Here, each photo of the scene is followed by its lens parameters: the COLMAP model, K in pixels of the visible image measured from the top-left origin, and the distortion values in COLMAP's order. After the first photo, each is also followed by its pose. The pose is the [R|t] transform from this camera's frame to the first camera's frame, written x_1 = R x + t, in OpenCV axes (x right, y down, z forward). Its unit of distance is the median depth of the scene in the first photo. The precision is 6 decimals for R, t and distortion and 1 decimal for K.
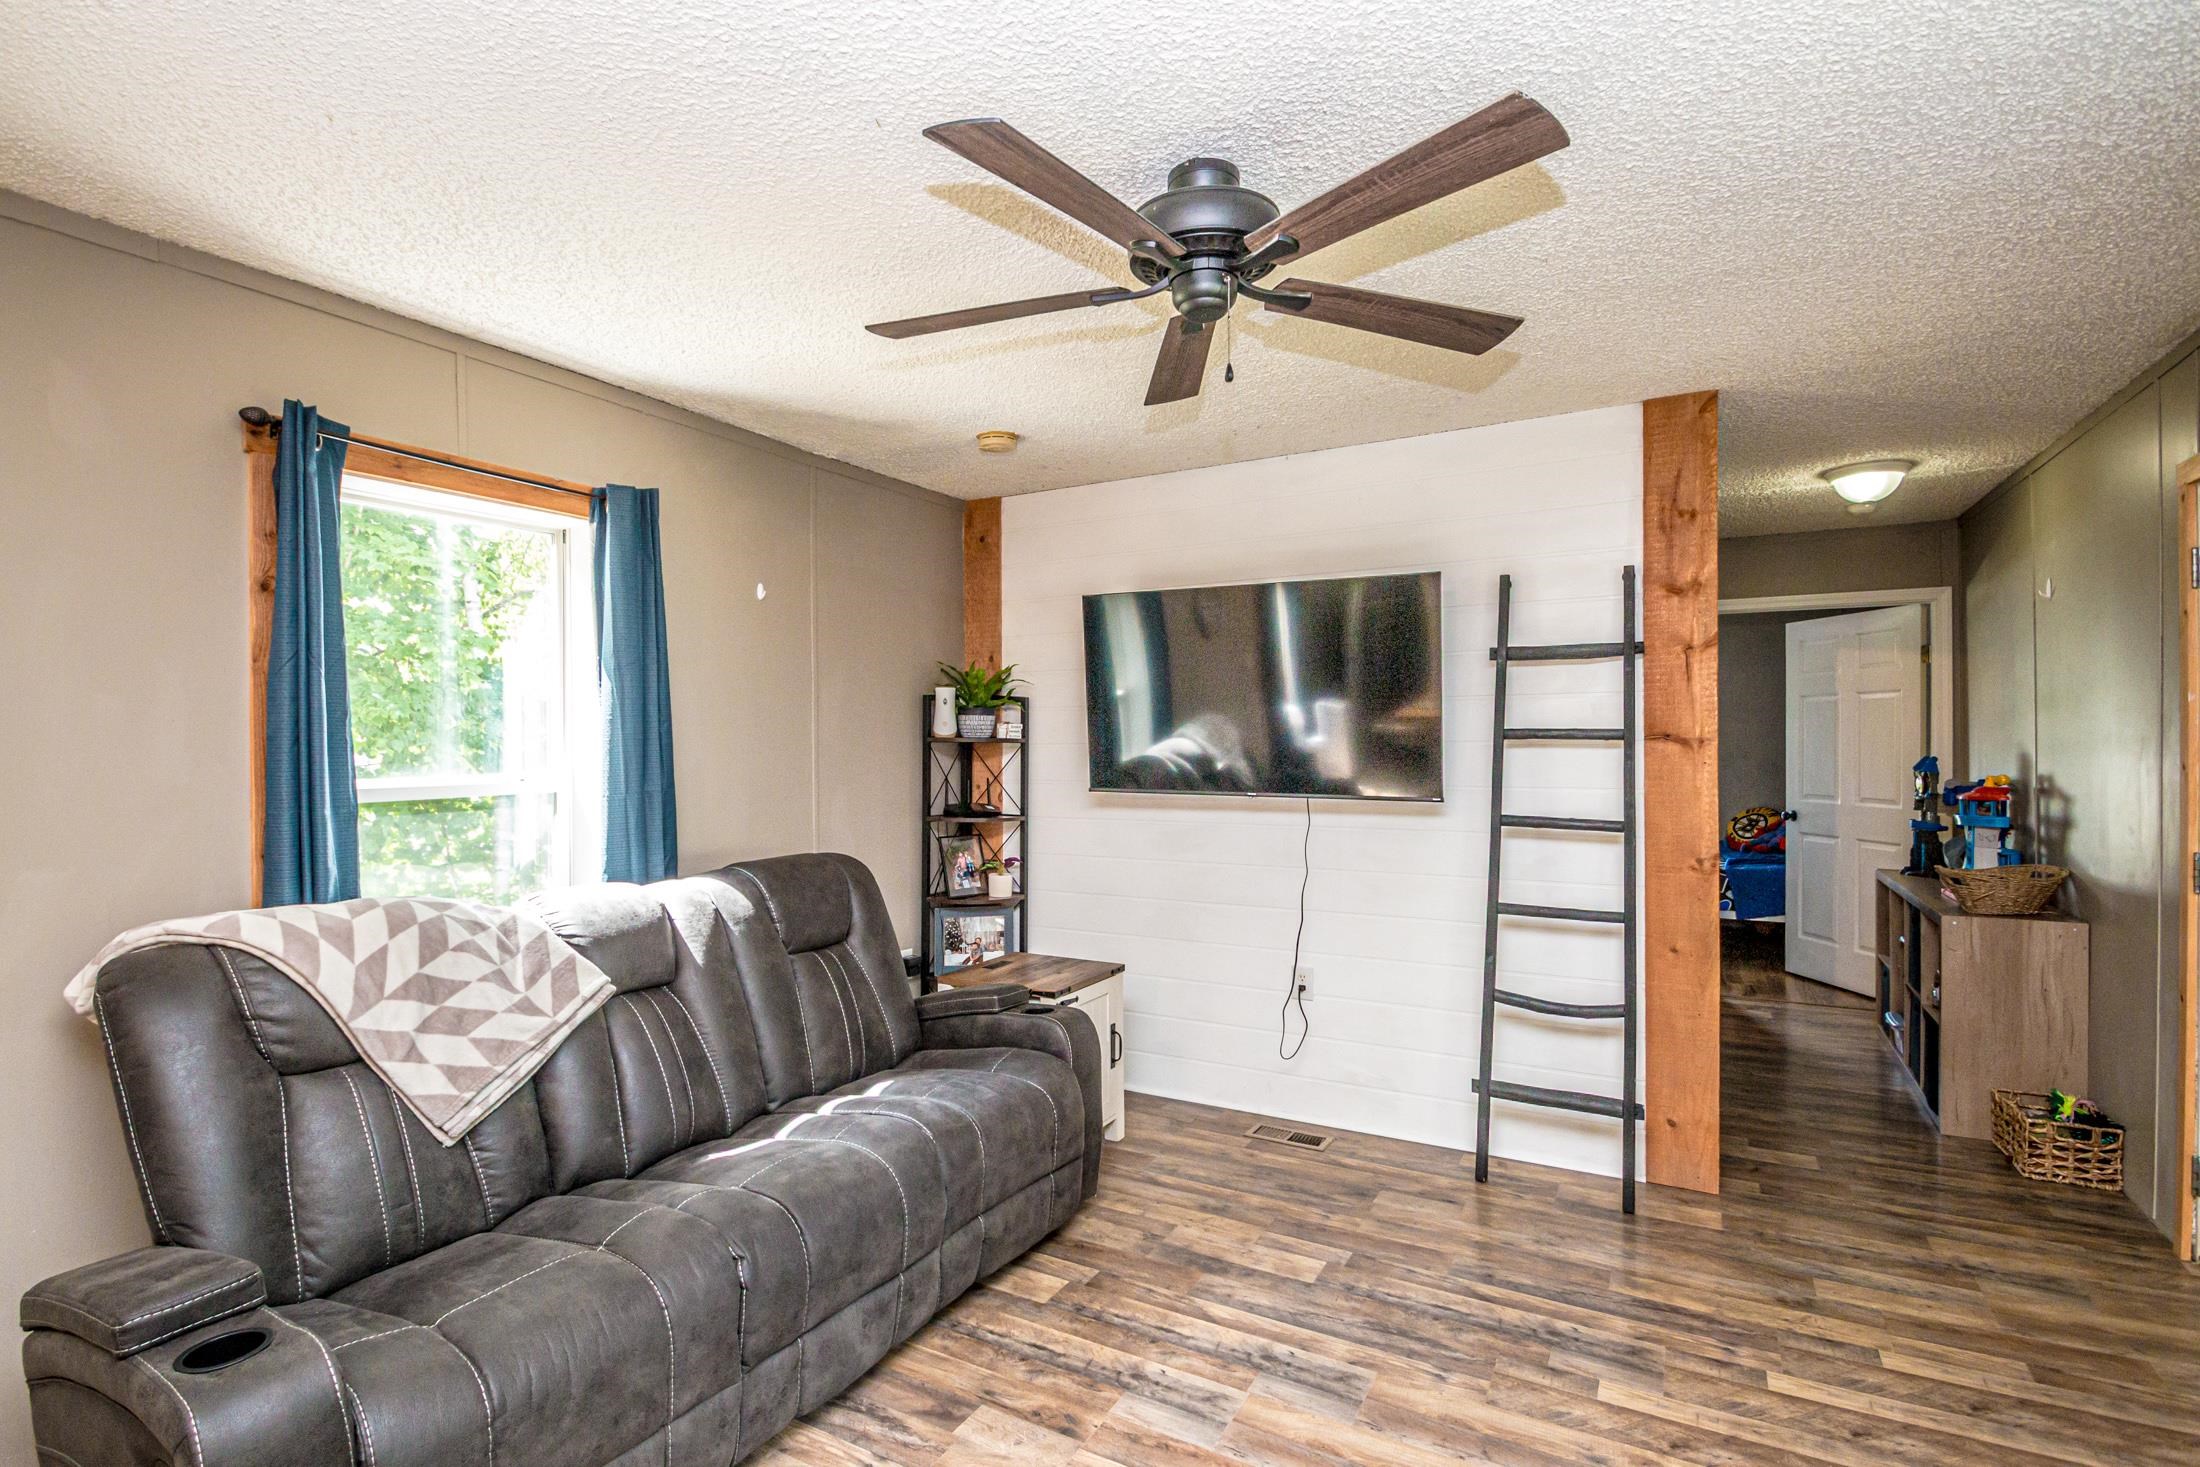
lens RADIAL K [[1053.0, 0, 1099.4], [0, 1053.0, 738.9], [0, 0, 1]] dist [0.003462, 0.000172]
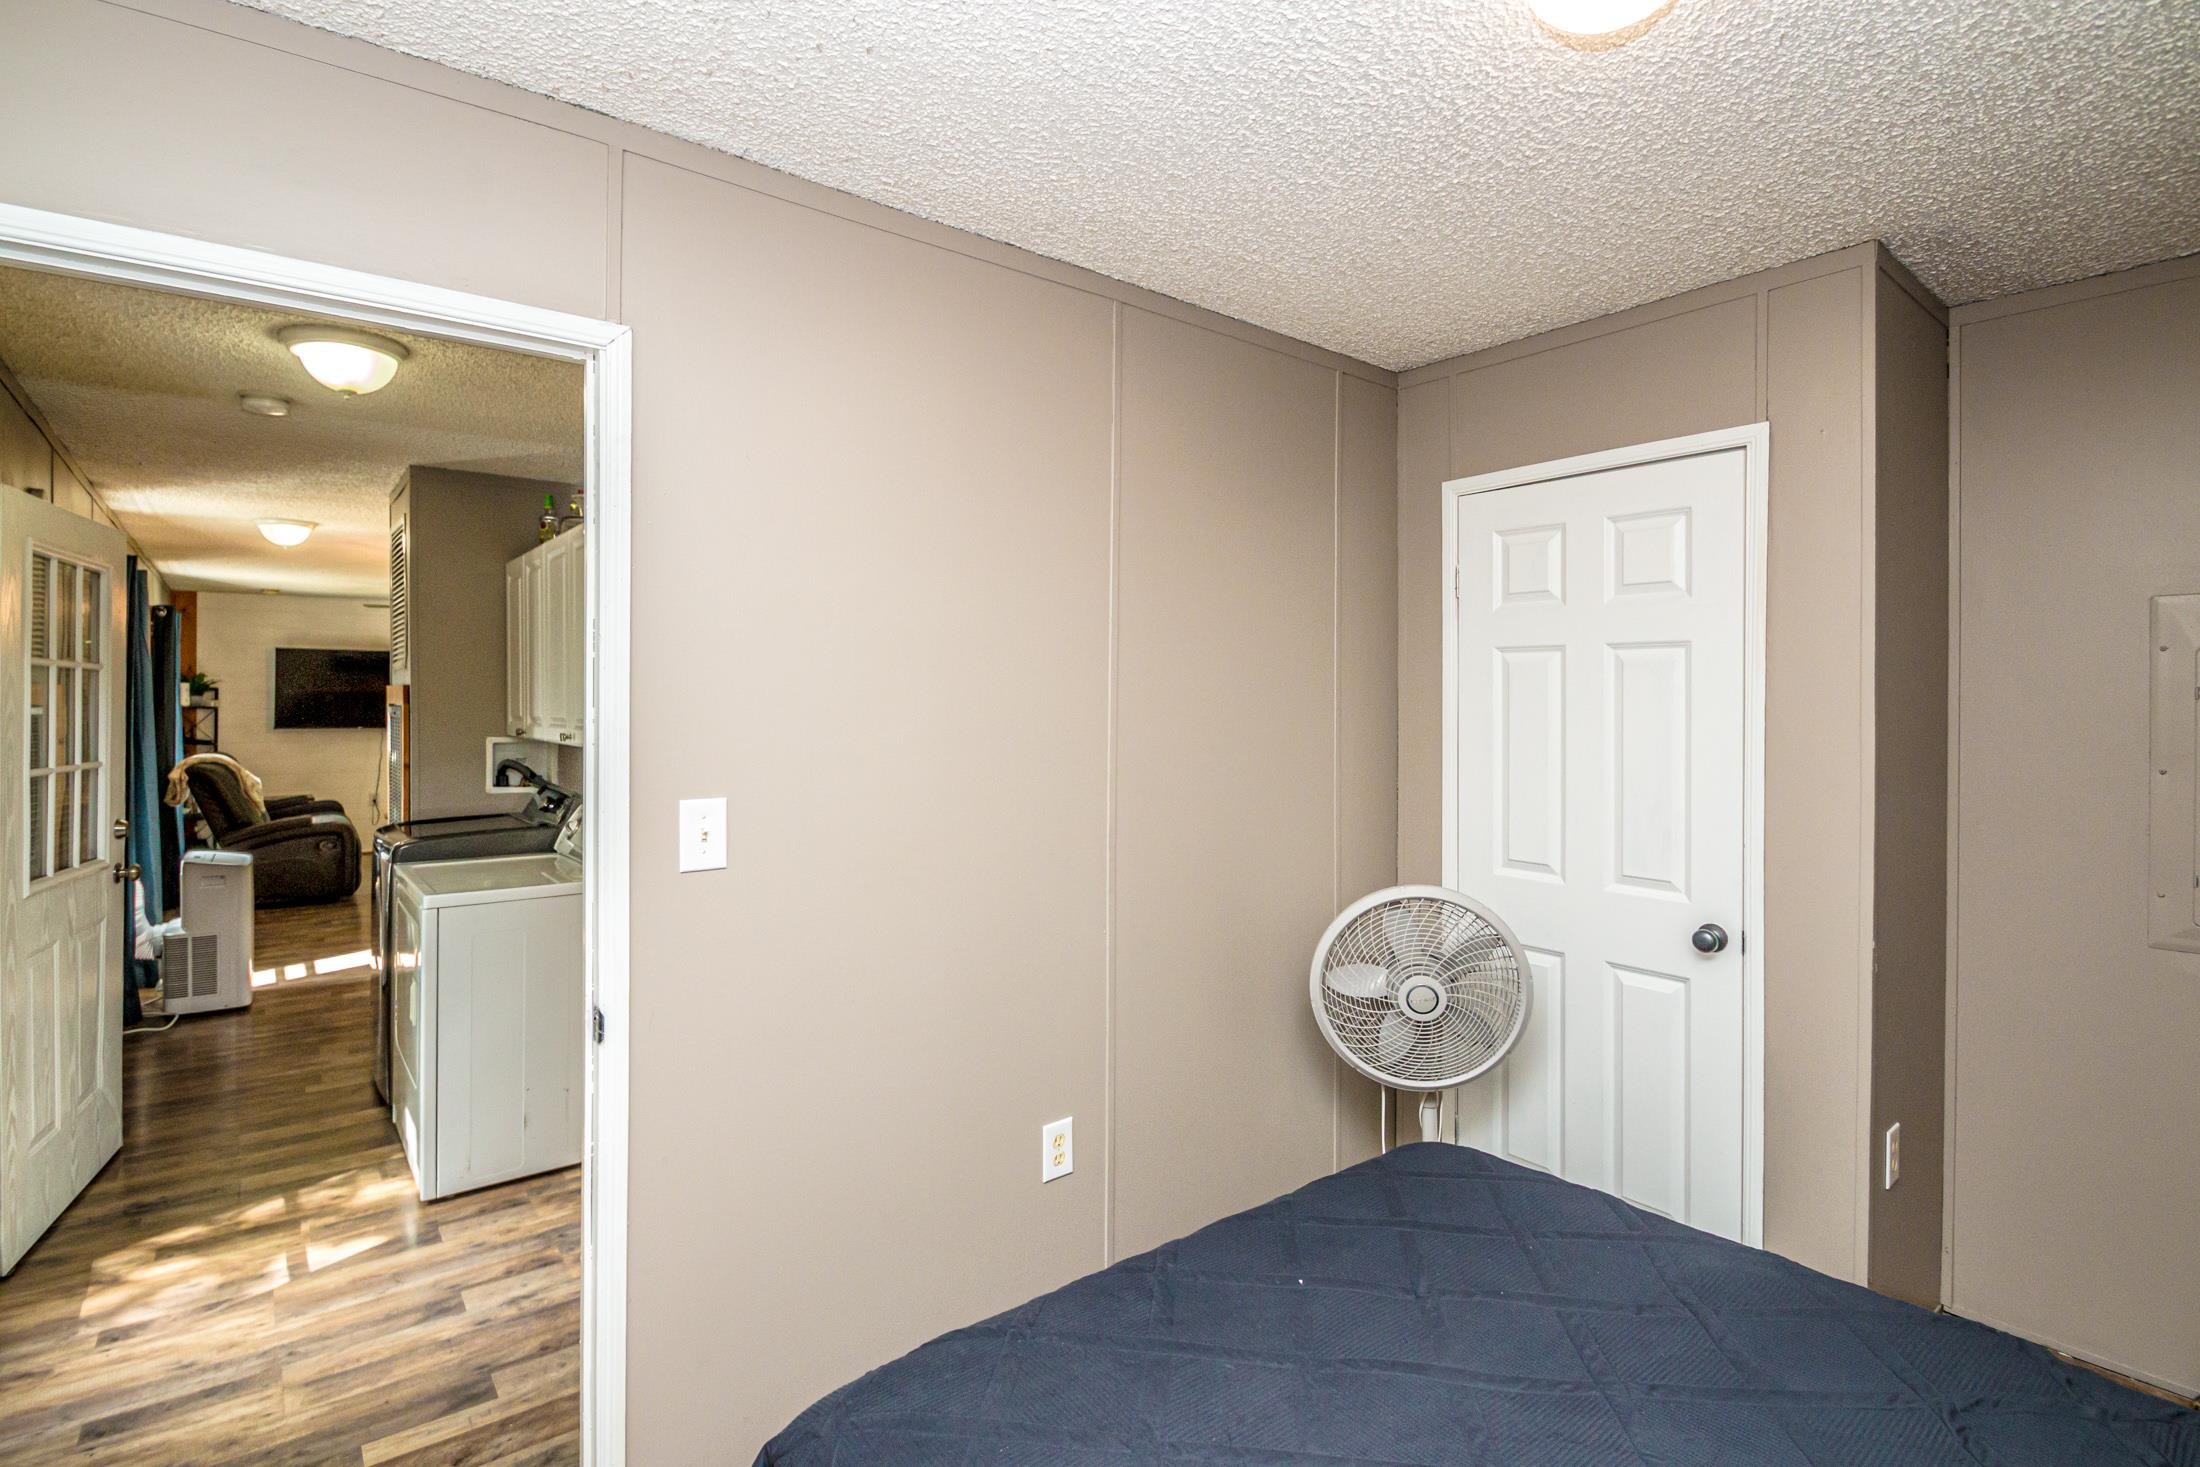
lens RADIAL K [[1053.0, 0, 1088.6], [0, 1053.0, 719.2], [0, 0, 1]] dist [0.003462, 0.000172]
pose [[0.366022, -0.010820, 0.930543, -1.619299], [0.001312, 0.999937, 0.011111, 0.004011], [-0.930605, -0.002846, 0.366013, -1.656092]]
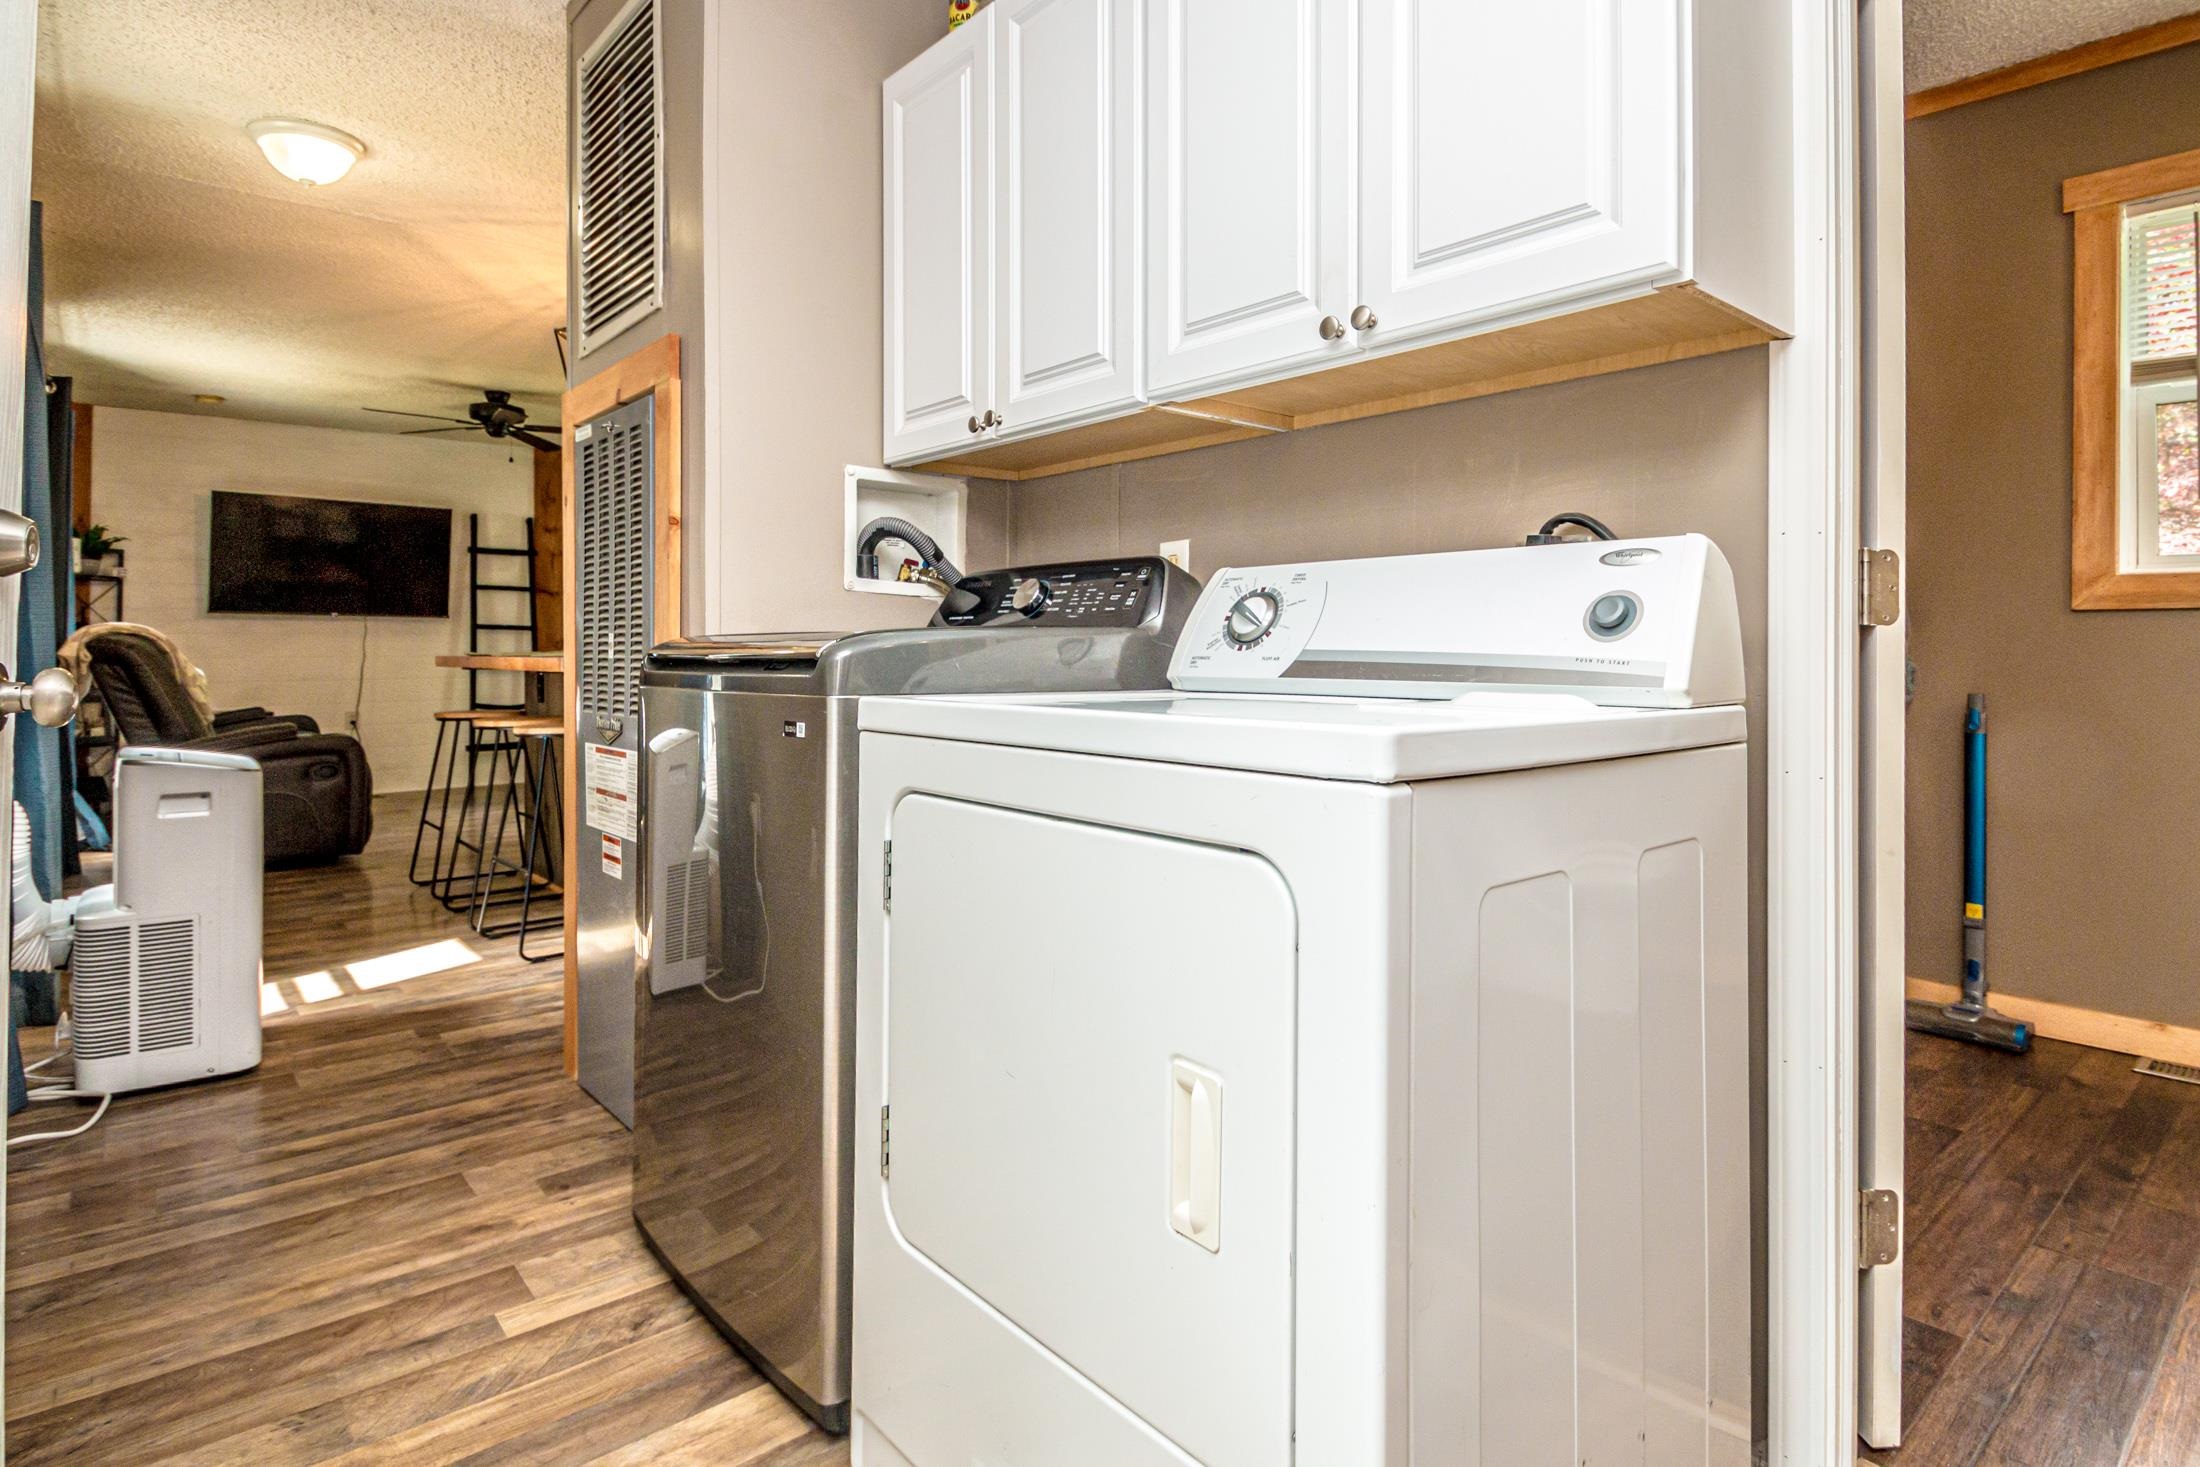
lens RADIAL K [[1144.2, 0, 1147.5], [0, 1144.2, 652.7], [0, 0, 1]] dist [-0.003309, -0.001054]
pose [[0.306558, 0.001733, 0.951850, -1.269113], [0.007429, 0.999964, -0.004213, 0.134029], [-0.951823, 0.008363, 0.306534, -0.922062]]
